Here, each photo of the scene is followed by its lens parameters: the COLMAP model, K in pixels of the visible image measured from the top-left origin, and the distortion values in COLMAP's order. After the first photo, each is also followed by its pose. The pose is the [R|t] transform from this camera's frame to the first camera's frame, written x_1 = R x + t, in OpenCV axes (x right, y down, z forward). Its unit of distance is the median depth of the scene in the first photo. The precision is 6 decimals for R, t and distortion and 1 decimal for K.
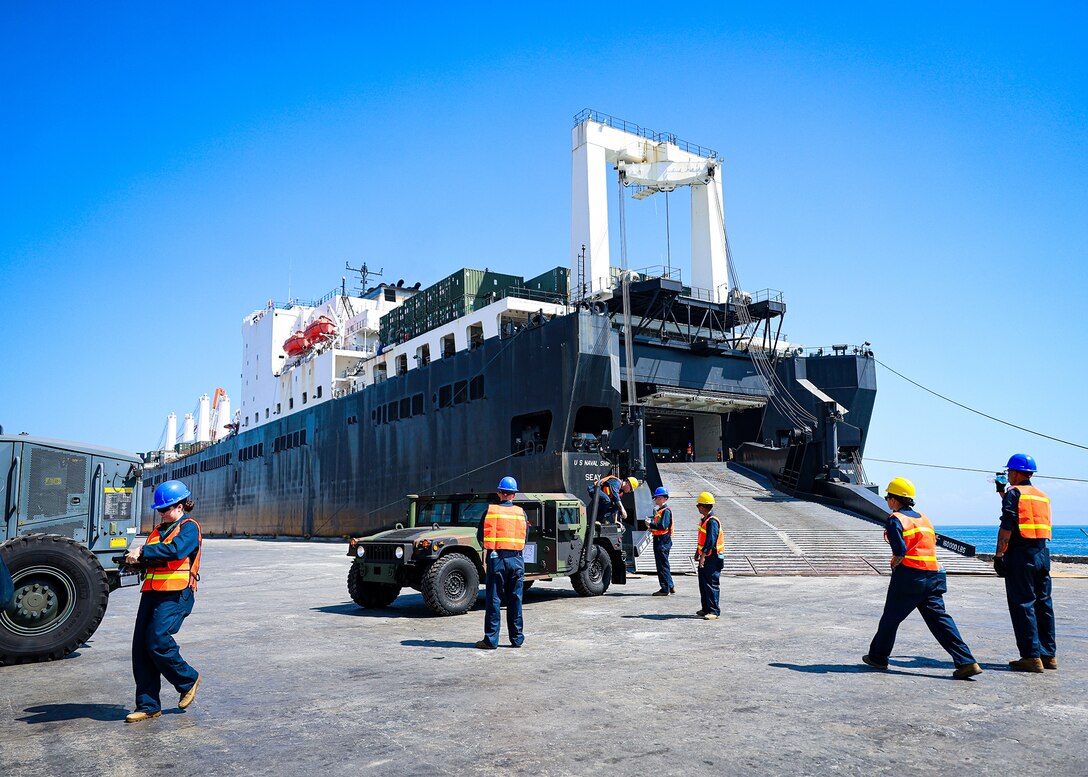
lens RADIAL K [[864.9, 0, 544.0], [0, 864.9, 388.5], [0, 0, 1]] dist [-0.002158, -0.000182]
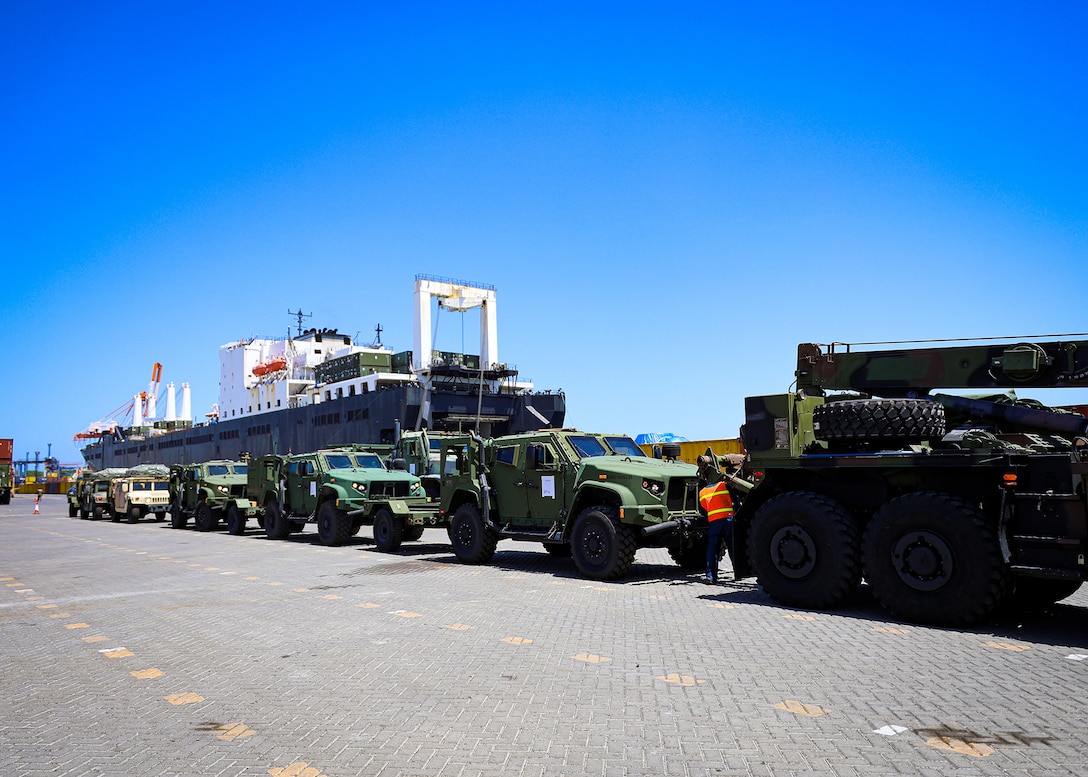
lens RADIAL K [[924.5, 0, 544.0], [0, 924.5, 388.5], [0, 0, 1]] dist [0.001908, 0.000463]
pose [[0.996947, 0.001492, 0.078072, 0.160304], [-0.005967, 0.998350, 0.057112, -0.172435], [-0.077858, -0.057404, 0.995311, -1.131283]]
